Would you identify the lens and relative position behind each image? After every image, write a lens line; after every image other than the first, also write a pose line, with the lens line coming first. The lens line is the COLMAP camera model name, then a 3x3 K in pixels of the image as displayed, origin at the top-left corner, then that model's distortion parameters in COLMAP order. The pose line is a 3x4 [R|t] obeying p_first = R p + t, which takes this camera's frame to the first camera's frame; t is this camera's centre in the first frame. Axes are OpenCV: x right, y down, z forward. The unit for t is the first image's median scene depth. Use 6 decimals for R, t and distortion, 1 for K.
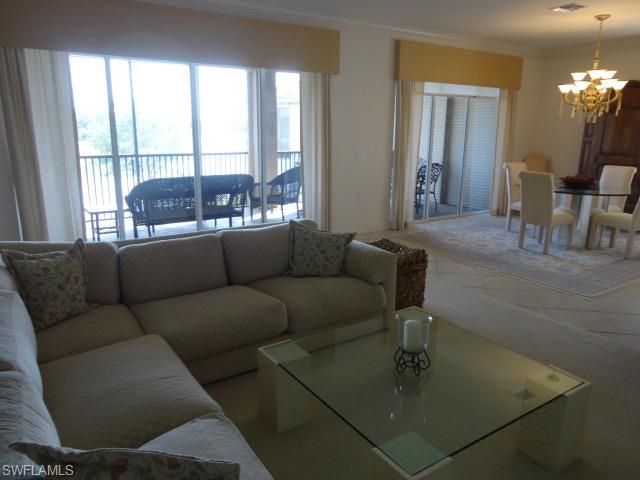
lens RADIAL K [[470.0, 0, 319.7], [0, 470.0, 239.3], [0, 0, 1]] dist [-0.000826, 0.005185]
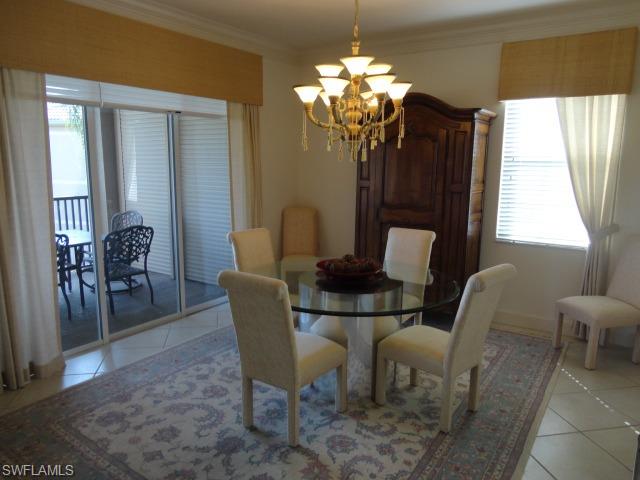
lens RADIAL K [[470.0, 0, 320.1], [0, 470.0, 240.5], [0, 0, 1]] dist [-0.000826, 0.005185]
pose [[0.925161, -0.065796, 0.373828, 0.329514], [0.086694, 0.995458, -0.039347, -0.140323], [-0.369541, 0.068811, 0.926663, 0.526889]]
